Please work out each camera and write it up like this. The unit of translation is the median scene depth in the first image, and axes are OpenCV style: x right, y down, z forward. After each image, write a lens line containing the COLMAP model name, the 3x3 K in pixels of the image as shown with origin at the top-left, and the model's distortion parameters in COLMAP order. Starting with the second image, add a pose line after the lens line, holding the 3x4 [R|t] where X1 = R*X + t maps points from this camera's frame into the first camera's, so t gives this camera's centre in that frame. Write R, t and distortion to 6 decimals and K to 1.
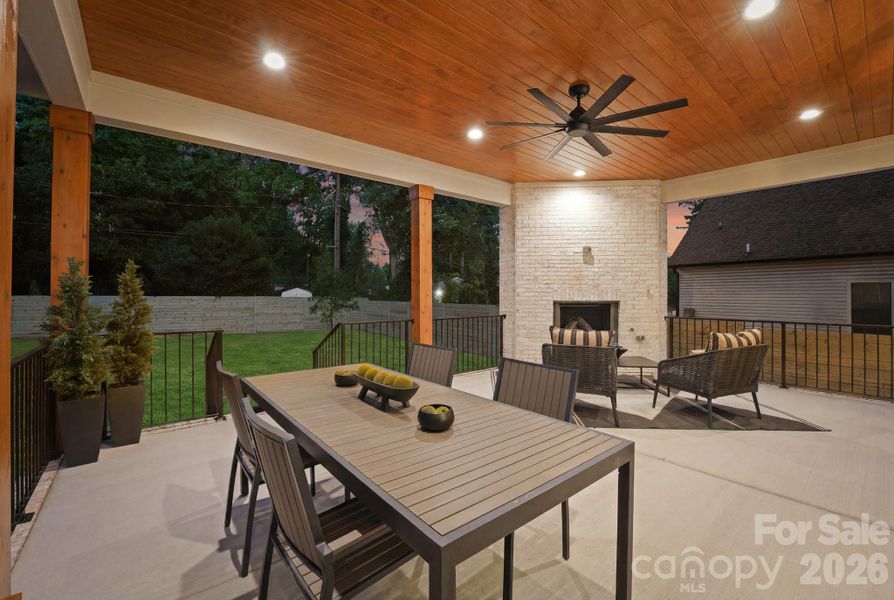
lens RADIAL K [[376.2, 0, 447.0], [0, 376.2, 300.0], [0, 0, 1]] dist [0.000059, -0.000018]
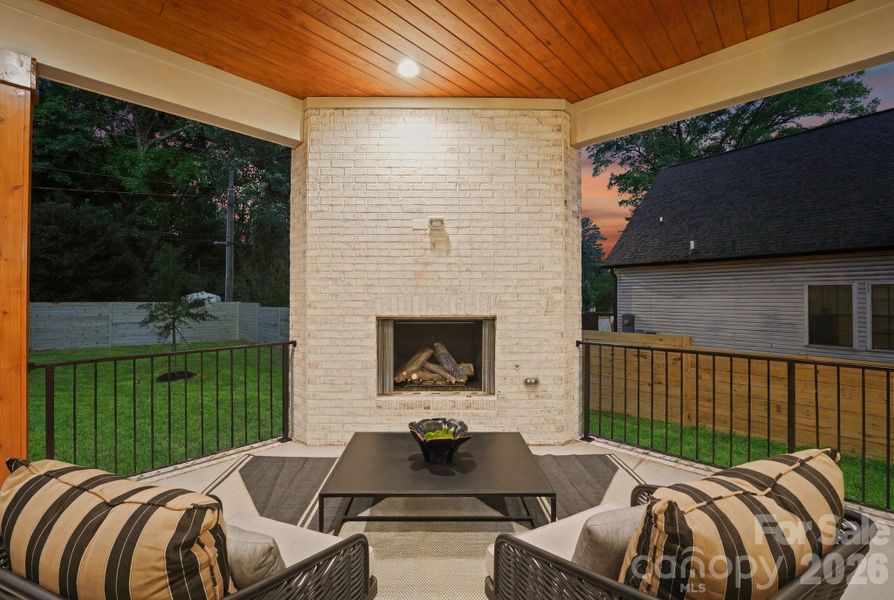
lens RADIAL K [[335.8, 0, 445.9], [0, 335.8, 306.9], [0, 0, 1]] dist [0.000236, -0.000026]
pose [[0.997893, -0.004505, 0.064718, 0.350096], [0.003540, 0.999881, 0.015023, -0.019433], [-0.064778, -0.014762, 0.997791, 0.502582]]
